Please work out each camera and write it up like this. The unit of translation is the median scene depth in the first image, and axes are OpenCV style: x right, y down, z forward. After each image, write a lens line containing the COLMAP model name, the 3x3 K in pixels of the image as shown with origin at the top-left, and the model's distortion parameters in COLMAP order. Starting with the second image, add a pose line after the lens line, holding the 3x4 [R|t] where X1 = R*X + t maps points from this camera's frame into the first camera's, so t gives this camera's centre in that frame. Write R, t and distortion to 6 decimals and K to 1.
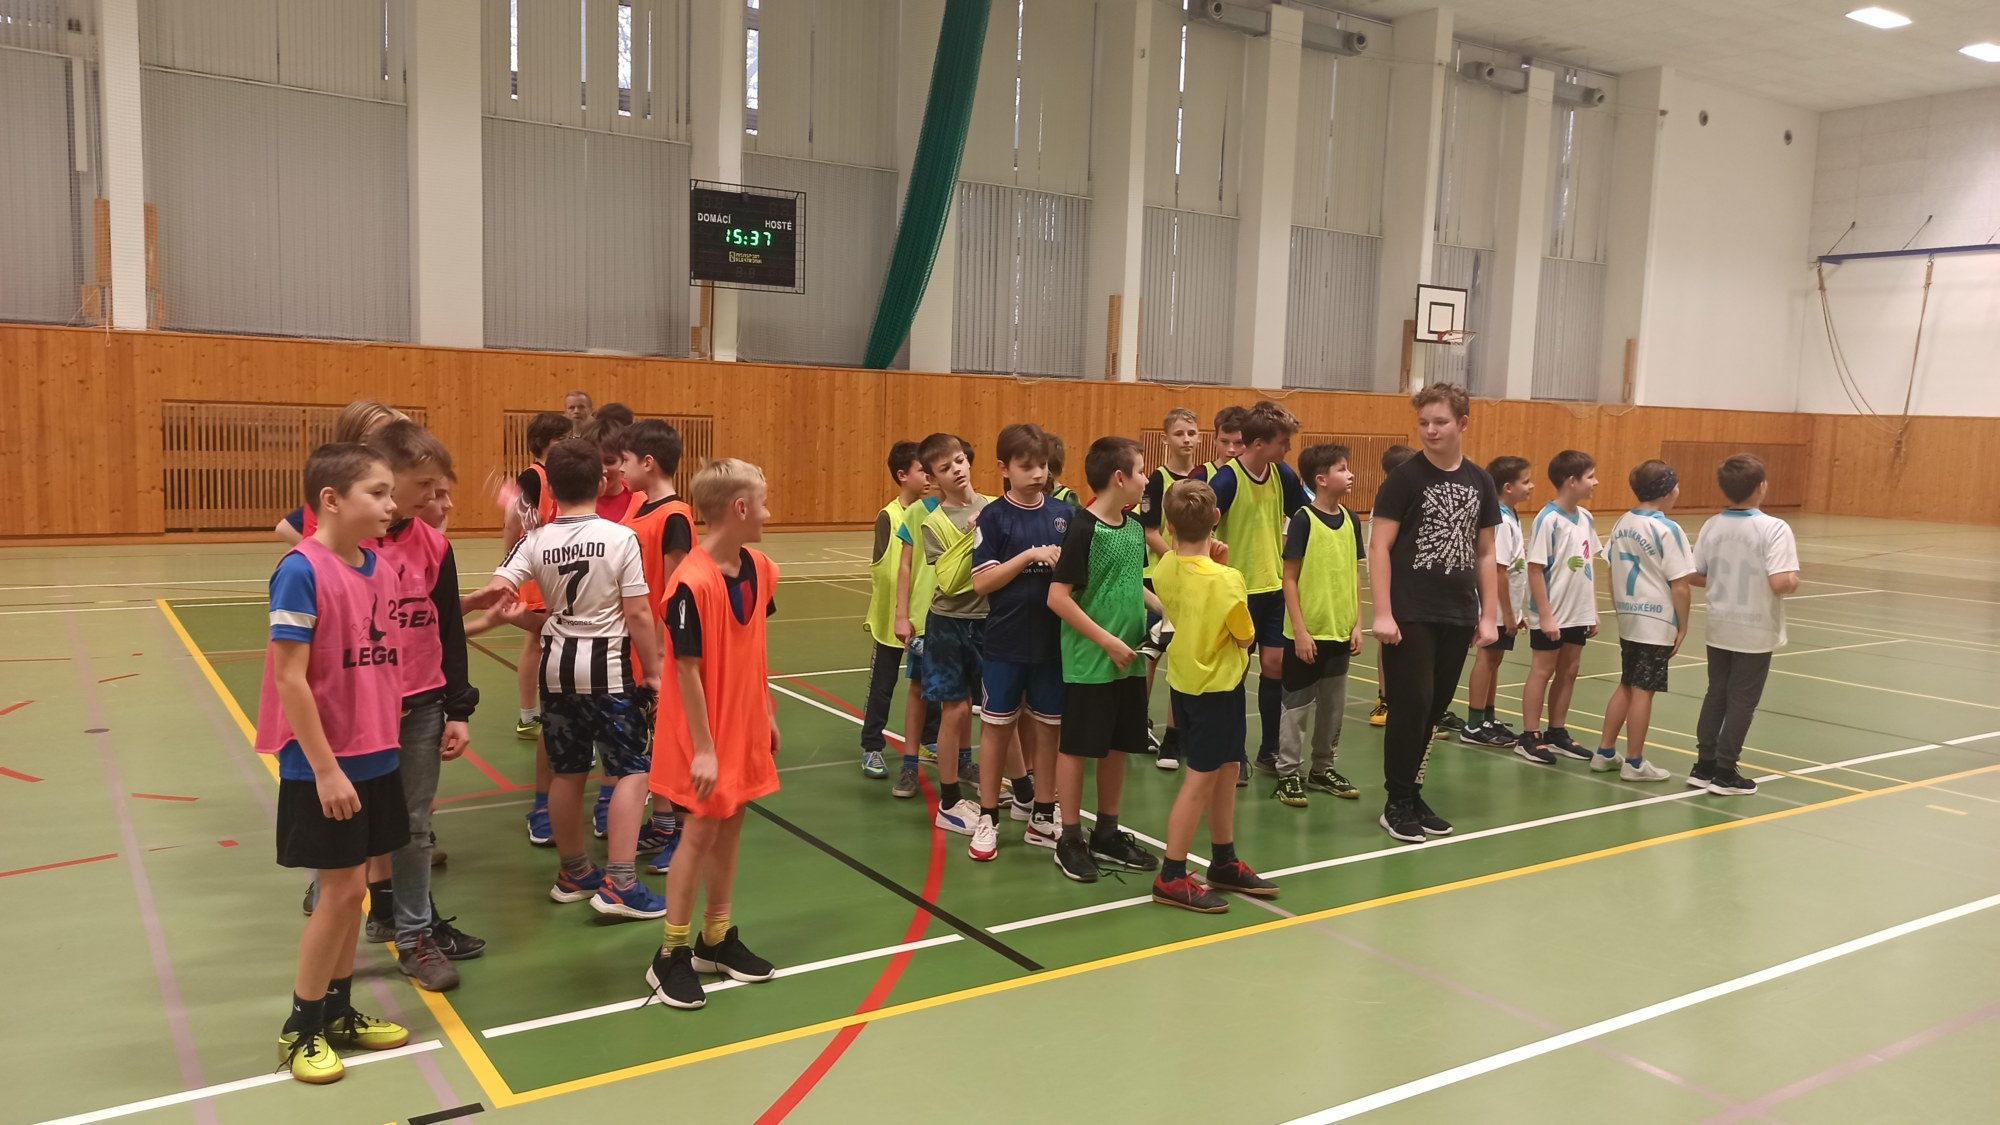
lens RADIAL K [[1388.3, 0, 1000.0], [0, 1388.3, 562.5], [0, 0, 1]] dist [0.018050, -0.005135]
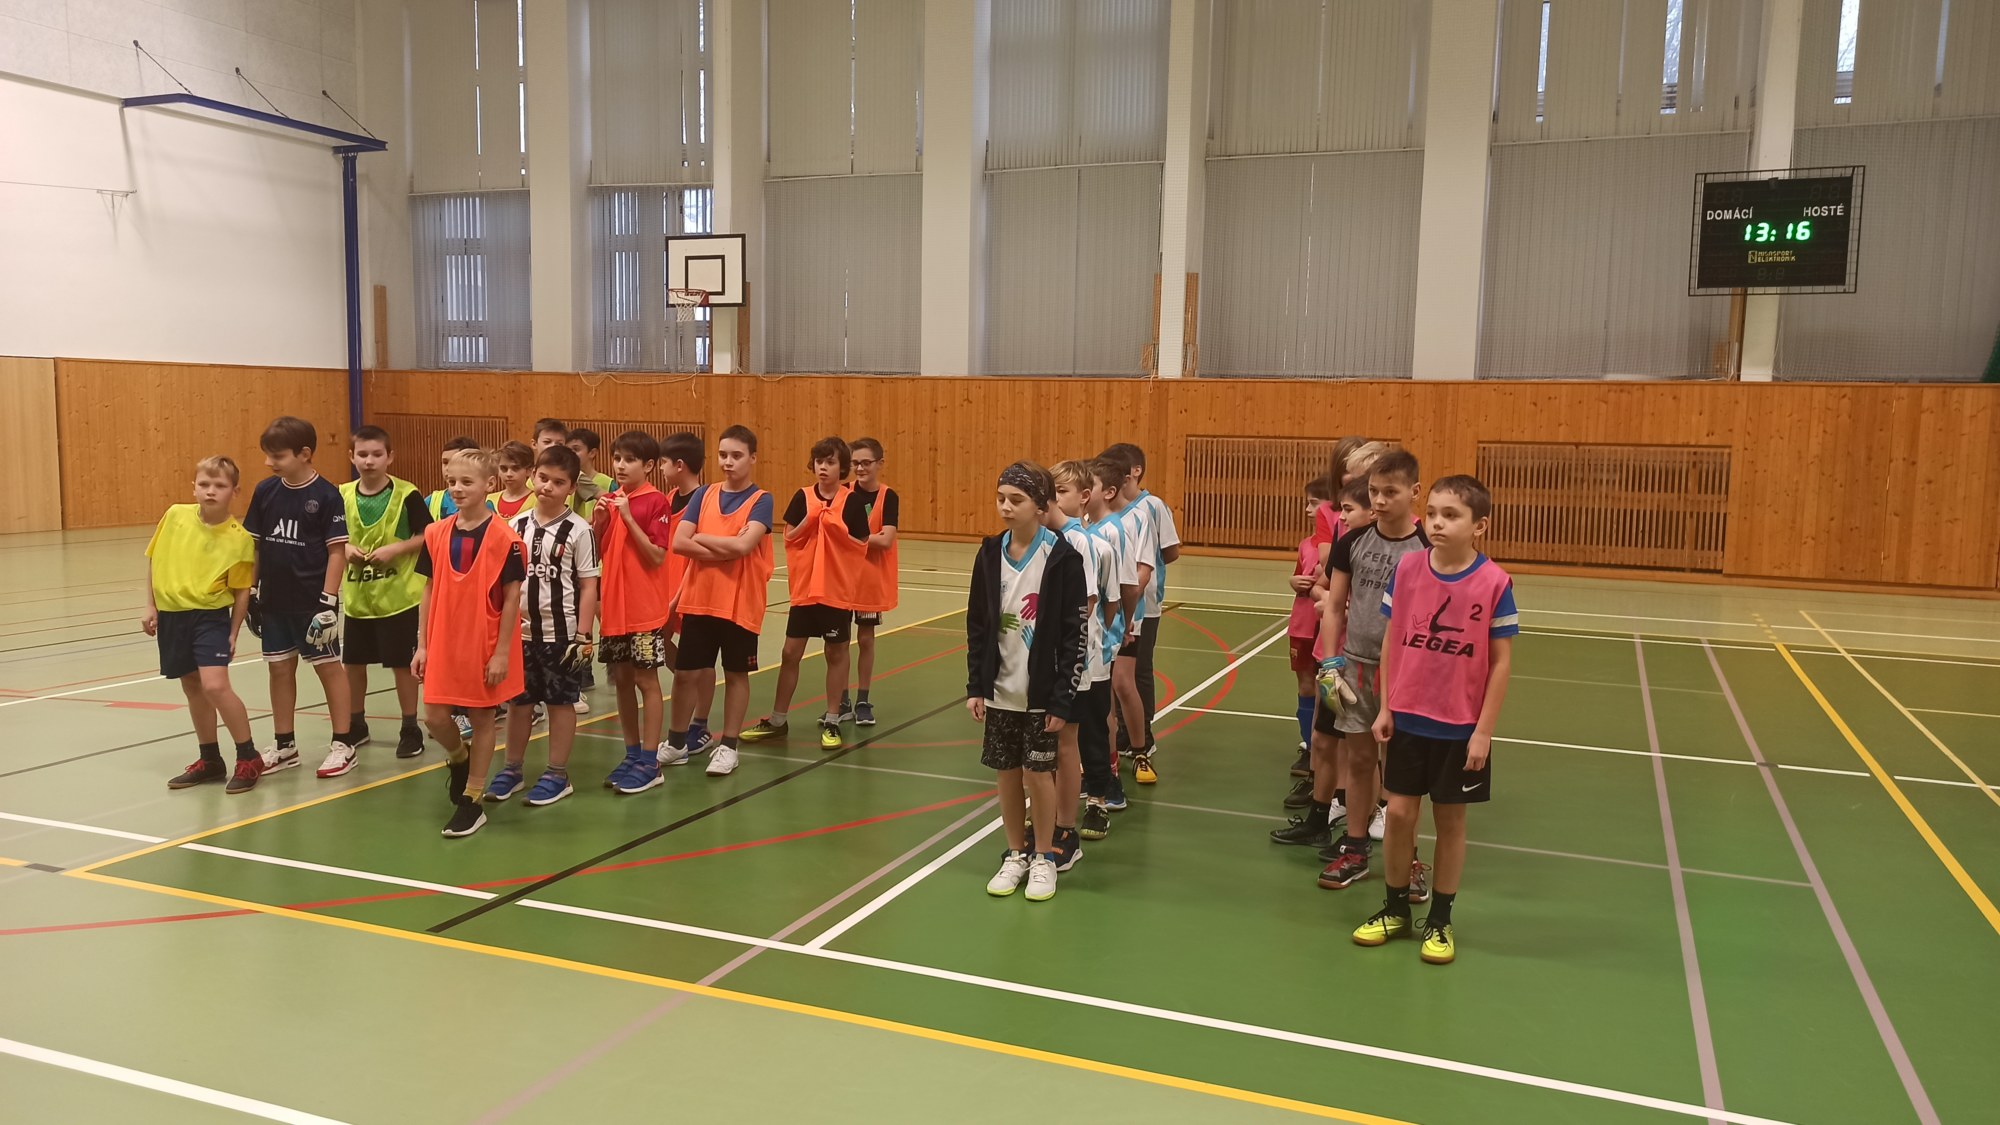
lens RADIAL K [[1388.3, 0, 1000.0], [0, 1388.3, 562.5], [0, 0, 1]] dist [0.018050, -0.005135]
pose [[0.590036, 0.061197, -0.805054, 0.227863], [-0.085623, 0.996243, 0.012977, -0.007798], [0.802824, 0.061274, 0.593060, 0.143914]]
